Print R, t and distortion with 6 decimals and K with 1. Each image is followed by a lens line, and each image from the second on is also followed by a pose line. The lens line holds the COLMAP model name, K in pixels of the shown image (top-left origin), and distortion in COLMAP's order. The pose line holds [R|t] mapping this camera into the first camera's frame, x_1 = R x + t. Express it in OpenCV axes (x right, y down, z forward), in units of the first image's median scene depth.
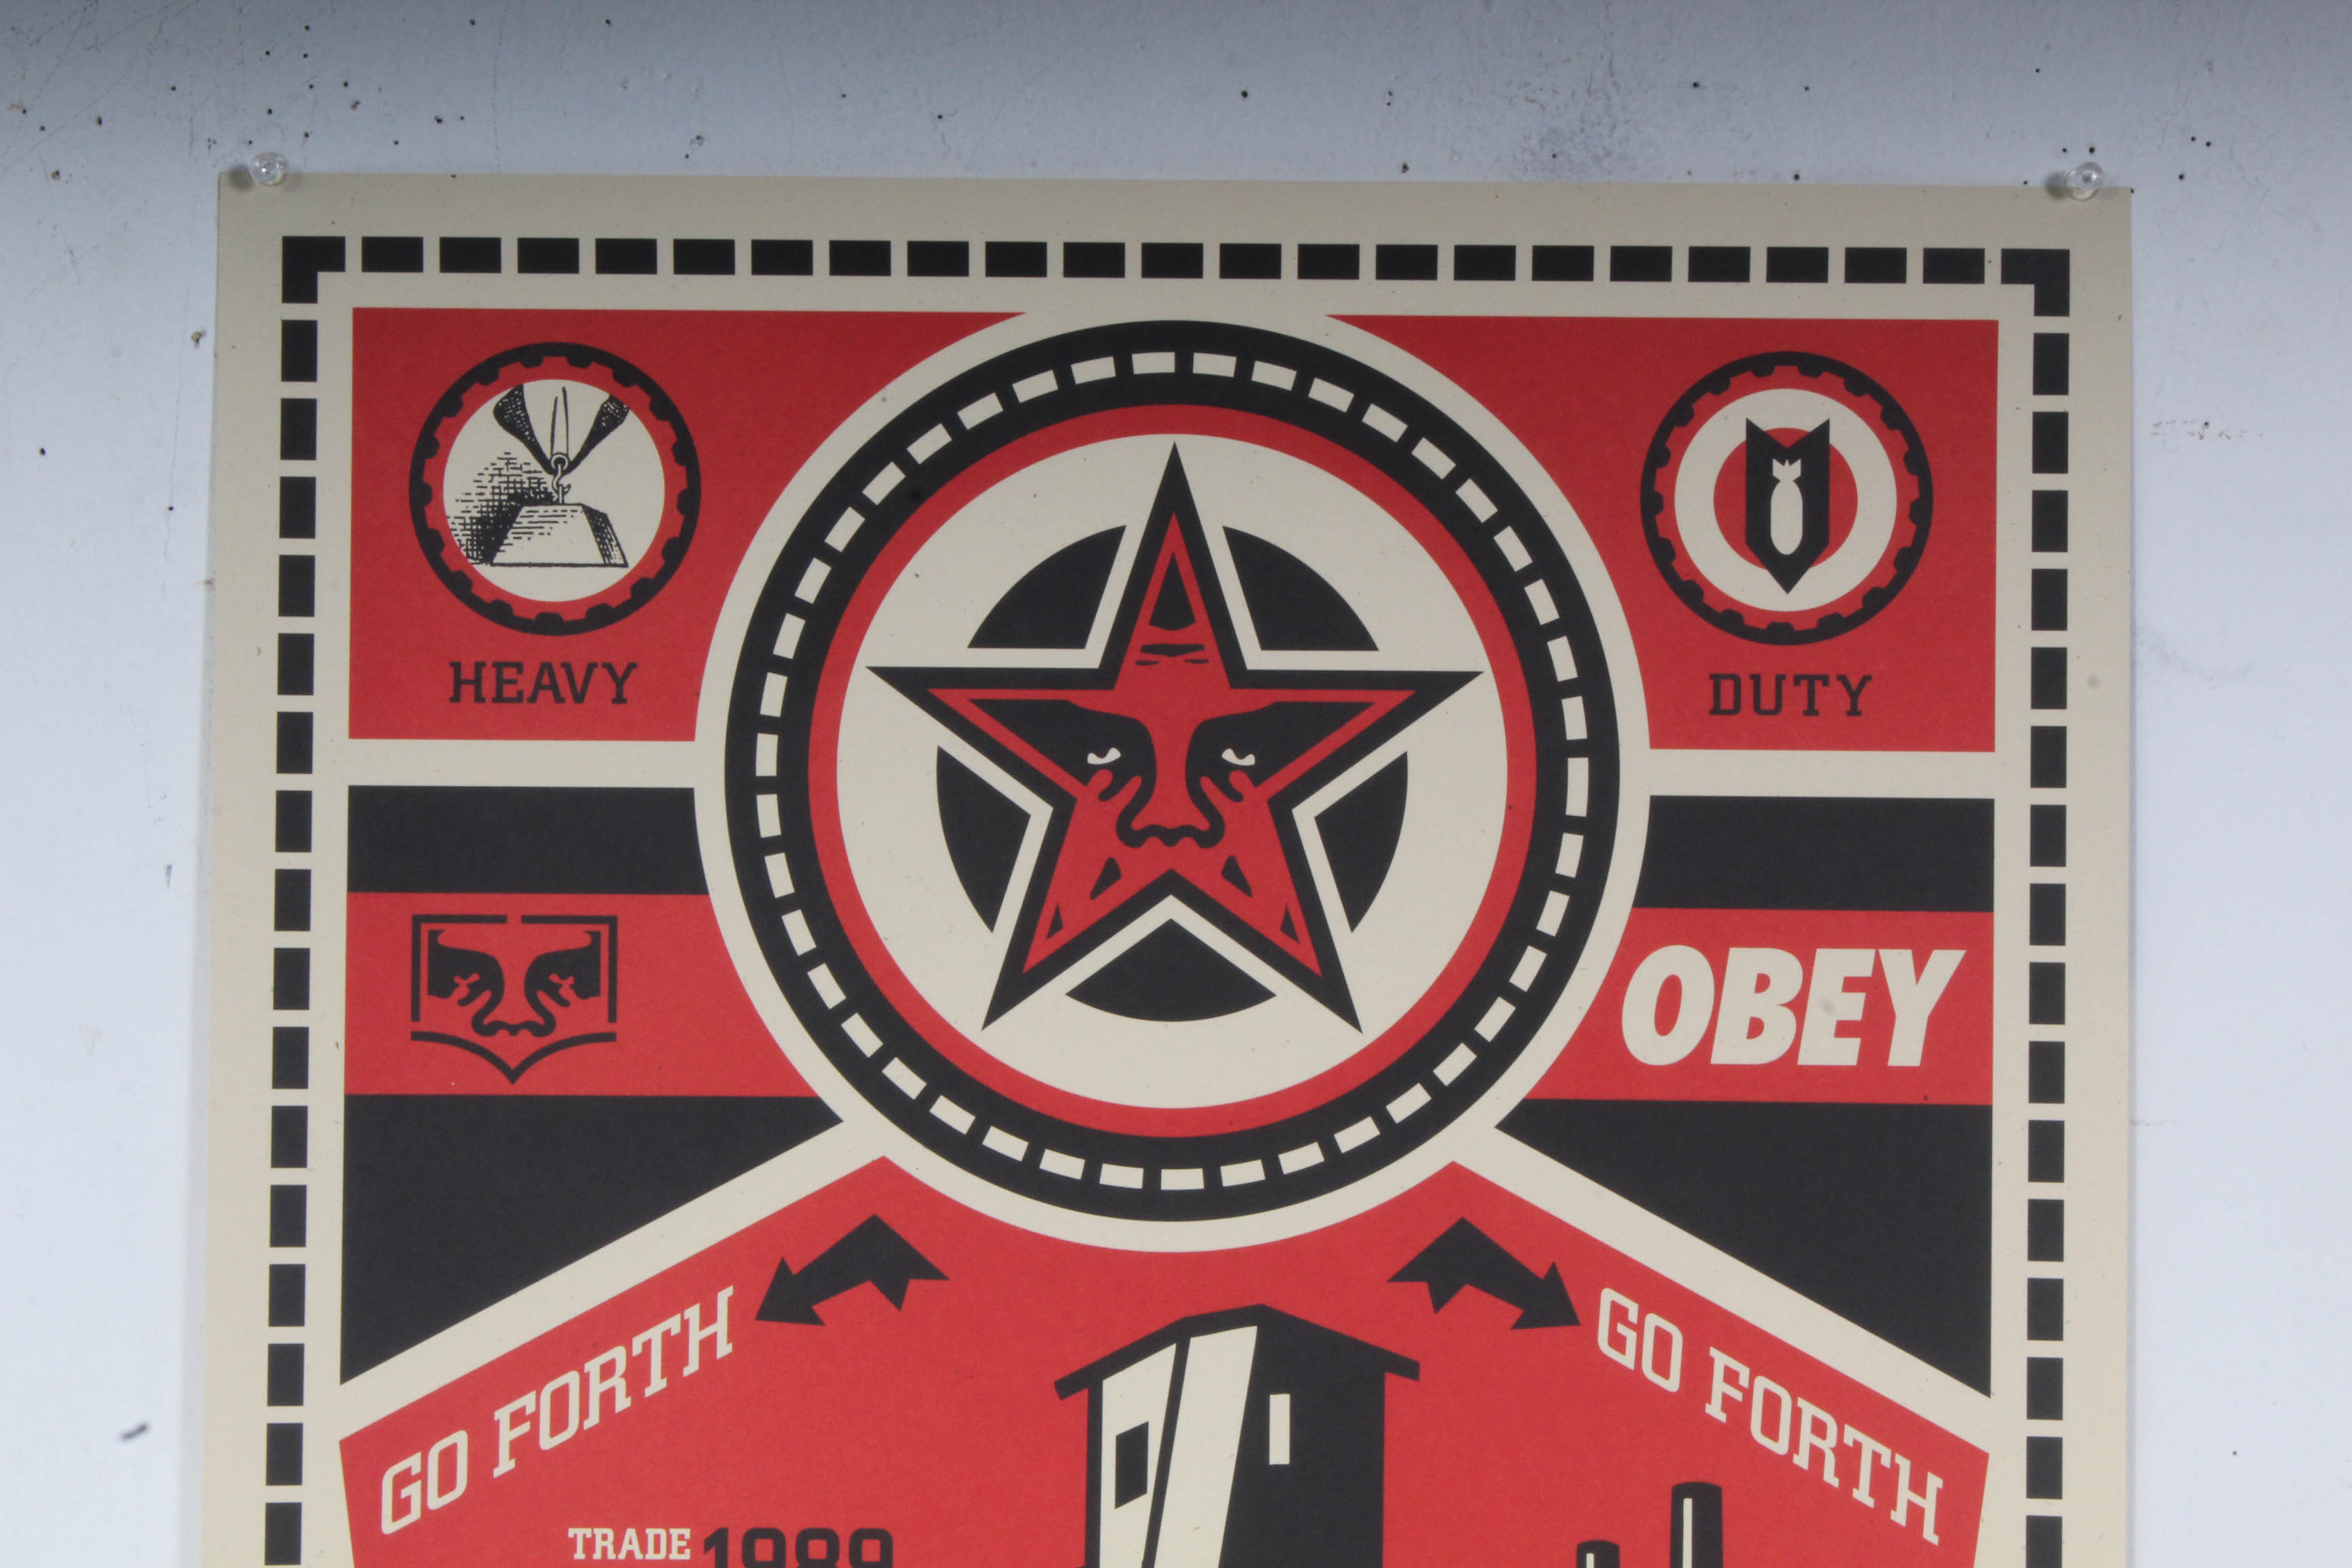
lens RADIAL K [[7524.5, 0, 1325.7], [0, 7524.5, 698.4], [0, 0, 1]] dist [0.149412, 0.755839]
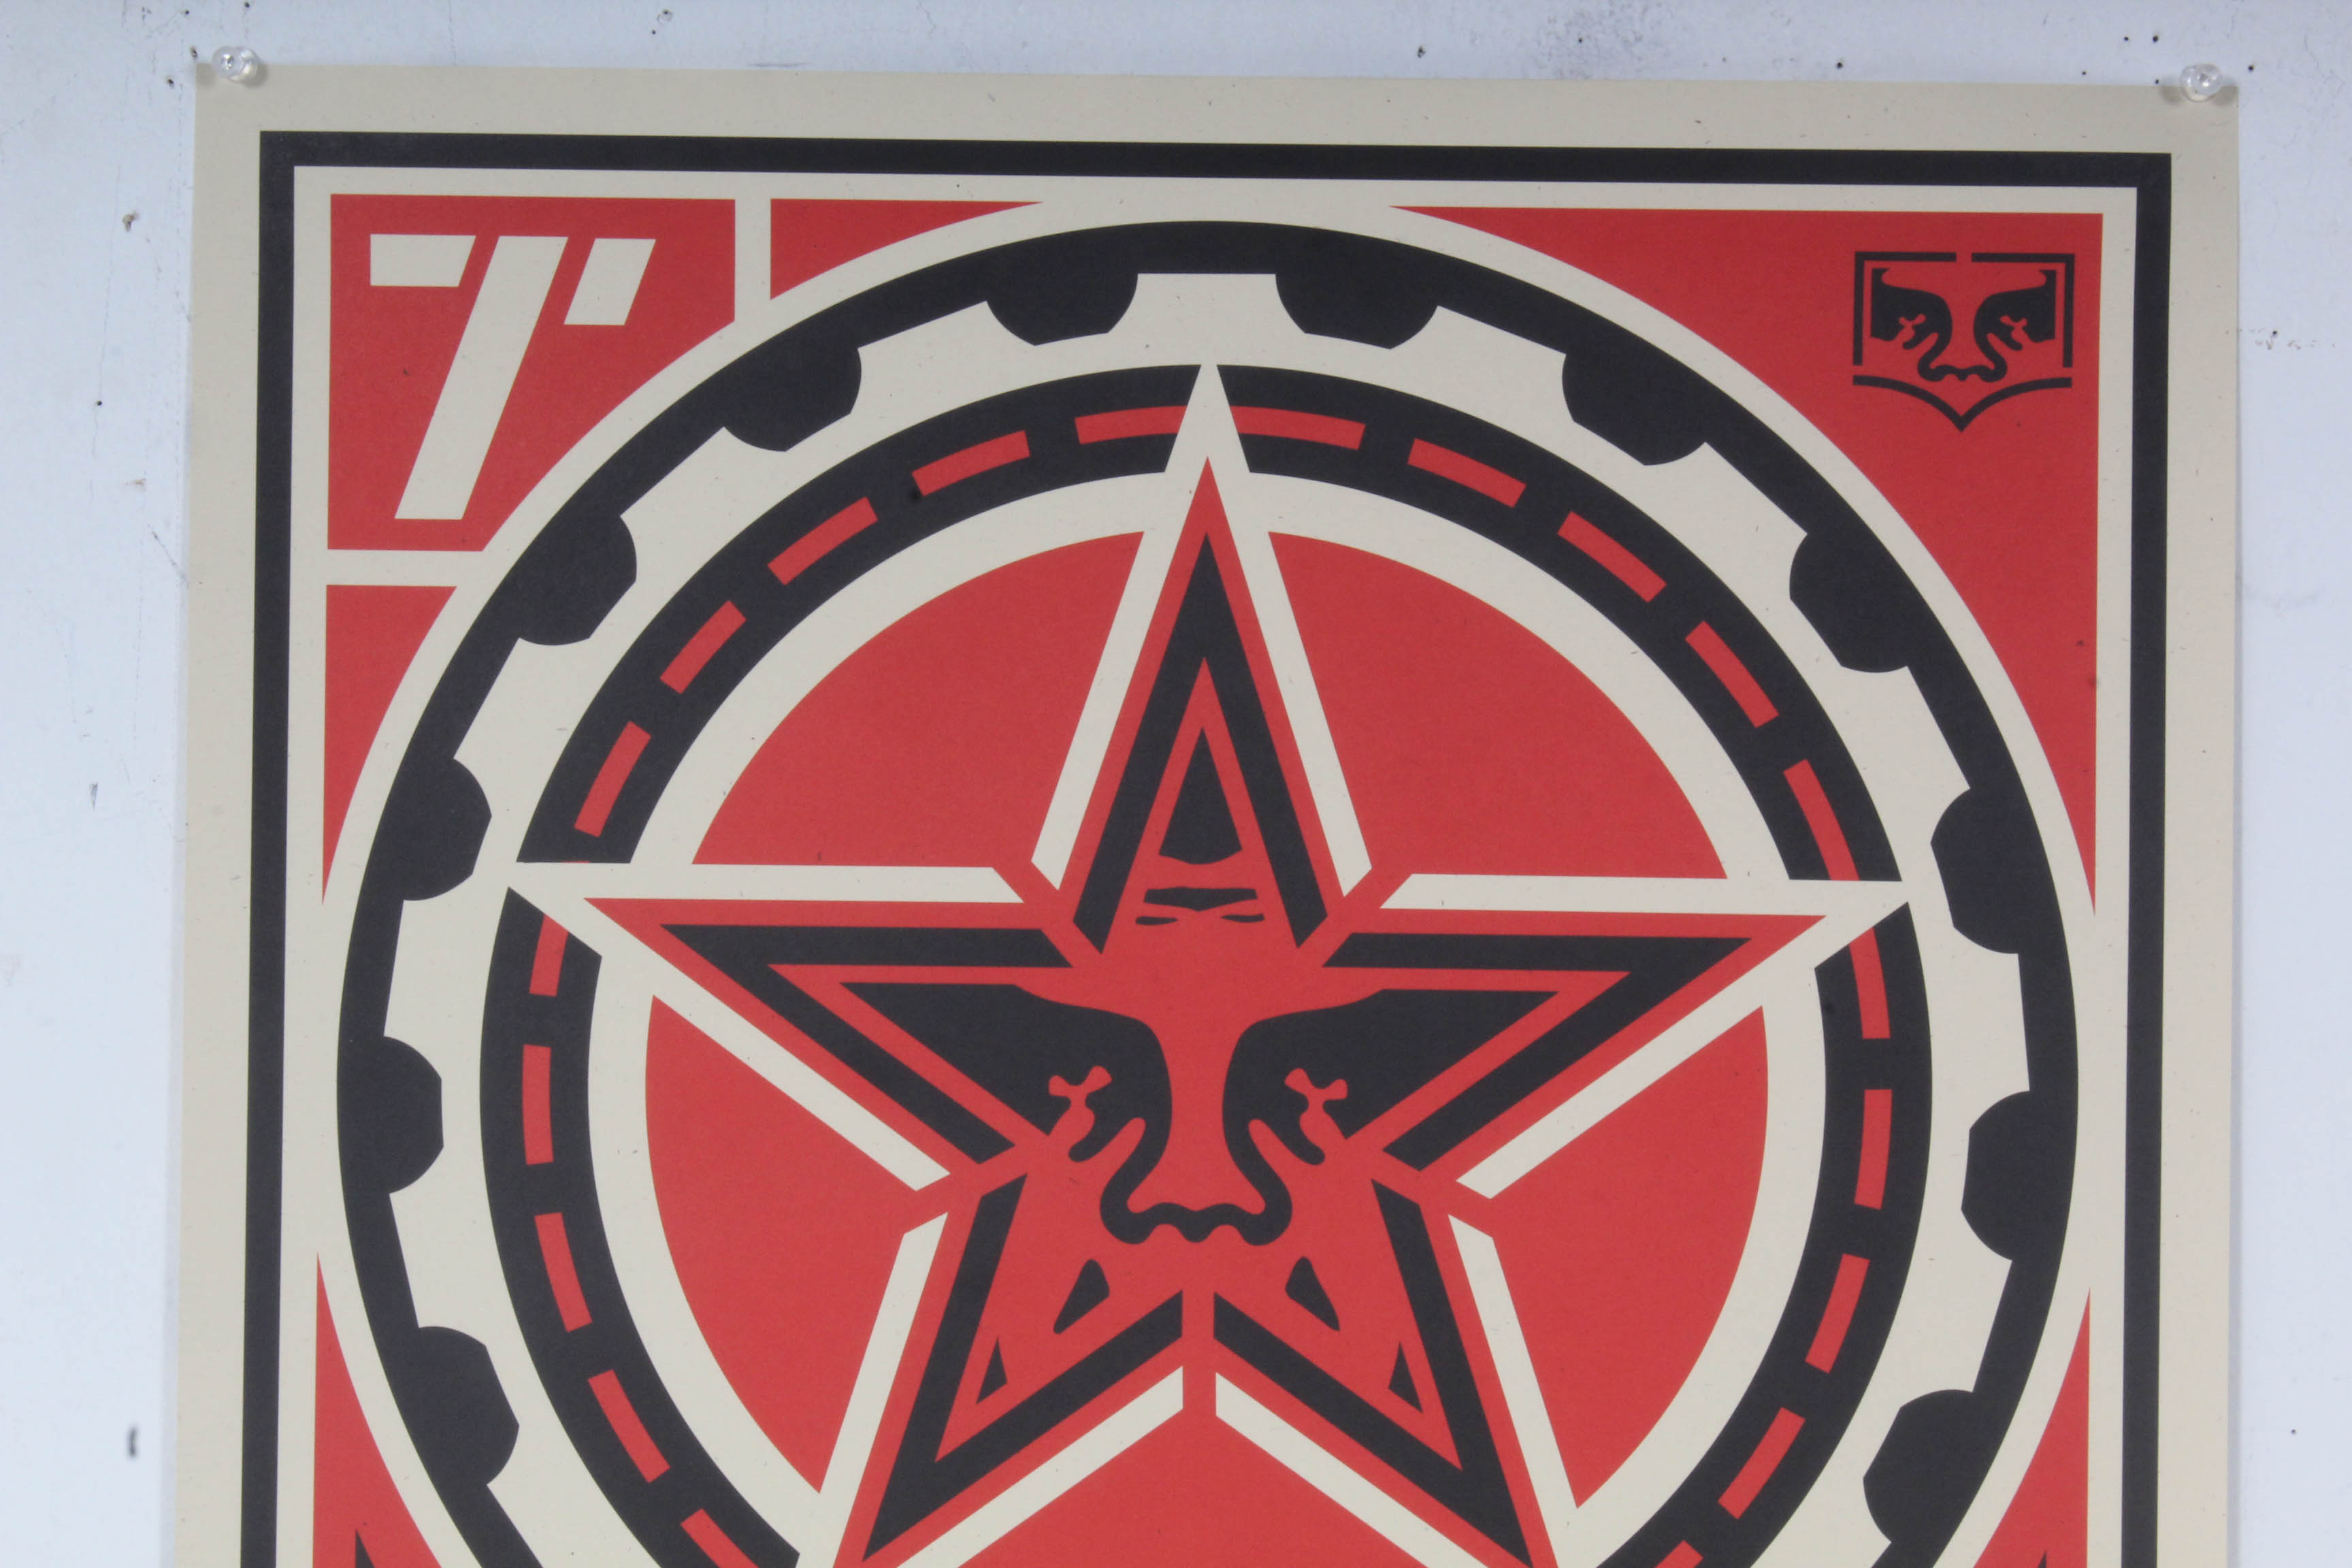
lens RADIAL K [[6368.4, 0, 1184.4], [0, 6368.4, 851.2], [0, 0, 1]] dist [0.088996, 0.401827]
pose [[0.999892, 0.003474, -0.014311, -0.014710], [-0.002707, 0.998578, 0.053250, -0.035397], [0.014475, -0.053205, 0.998479, 0.520969]]
